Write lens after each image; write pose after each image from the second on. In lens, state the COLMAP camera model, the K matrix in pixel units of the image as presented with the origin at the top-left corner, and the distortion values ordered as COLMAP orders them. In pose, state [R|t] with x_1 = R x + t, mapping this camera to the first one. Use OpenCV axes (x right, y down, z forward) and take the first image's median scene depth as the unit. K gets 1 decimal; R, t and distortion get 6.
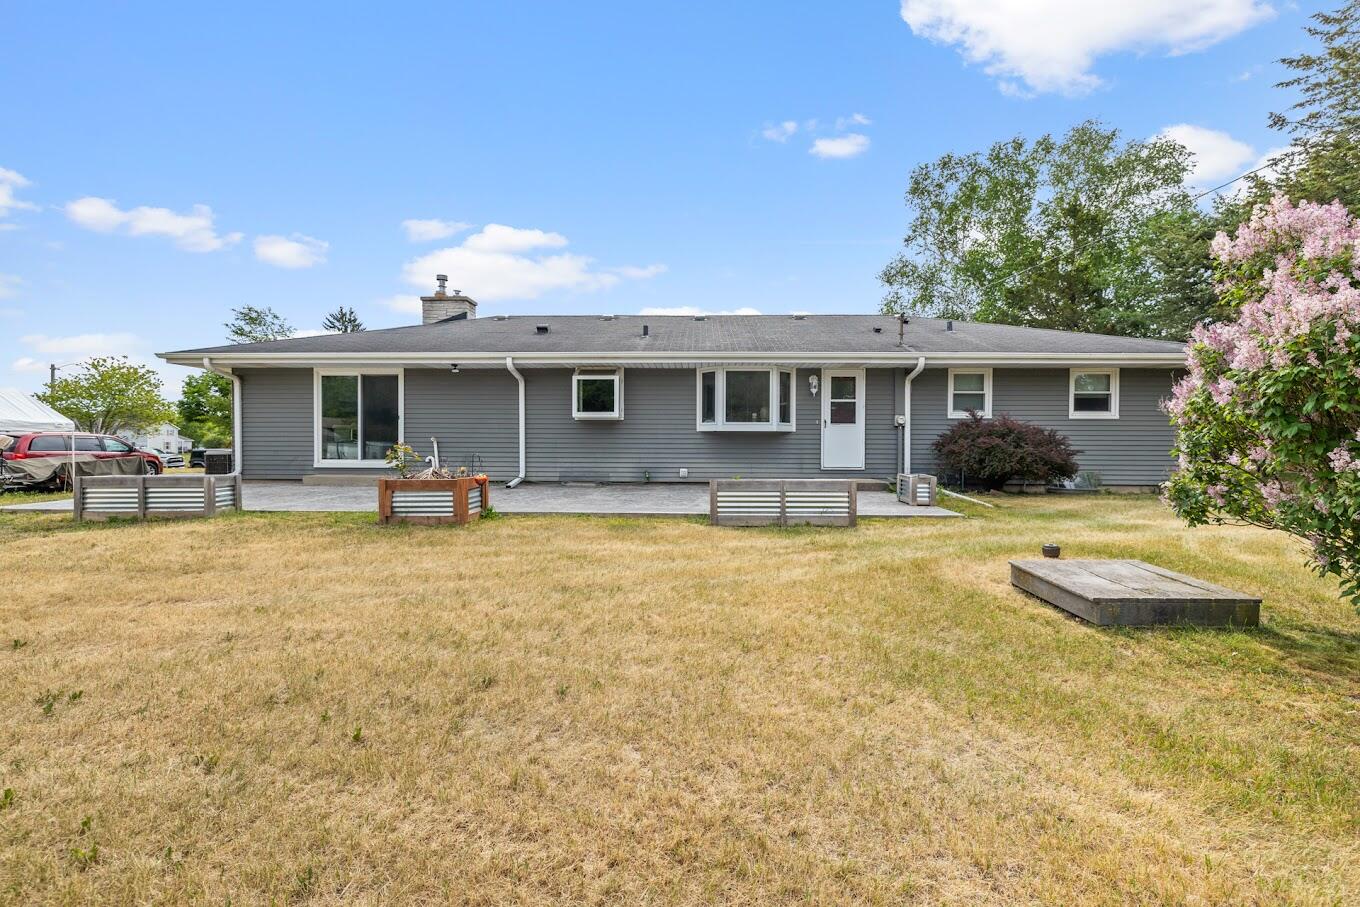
lens RADIAL K [[569.4, 0, 682.5], [0, 569.4, 445.7], [0, 0, 1]] dist [0.001316, -0.000197]
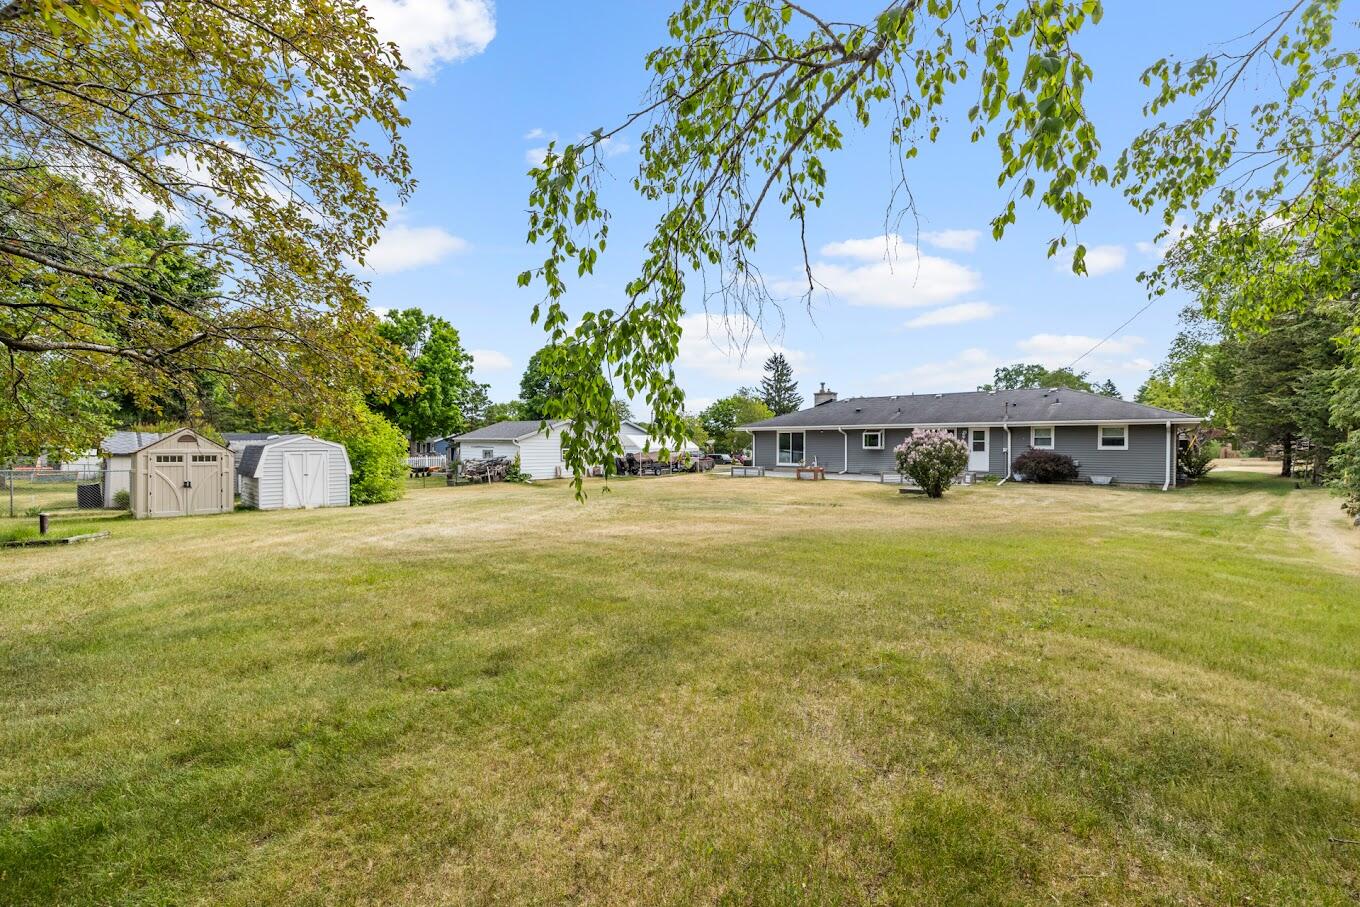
lens RADIAL K [[569.4, 0, 682.5], [0, 569.4, 445.7], [0, 0, 1]] dist [0.001316, -0.000197]
pose [[0.769803, -0.001127, -0.638280, 0.833260], [-0.002602, 0.999985, -0.004904, -0.047399], [0.638276, 0.005436, 0.769789, -1.539955]]
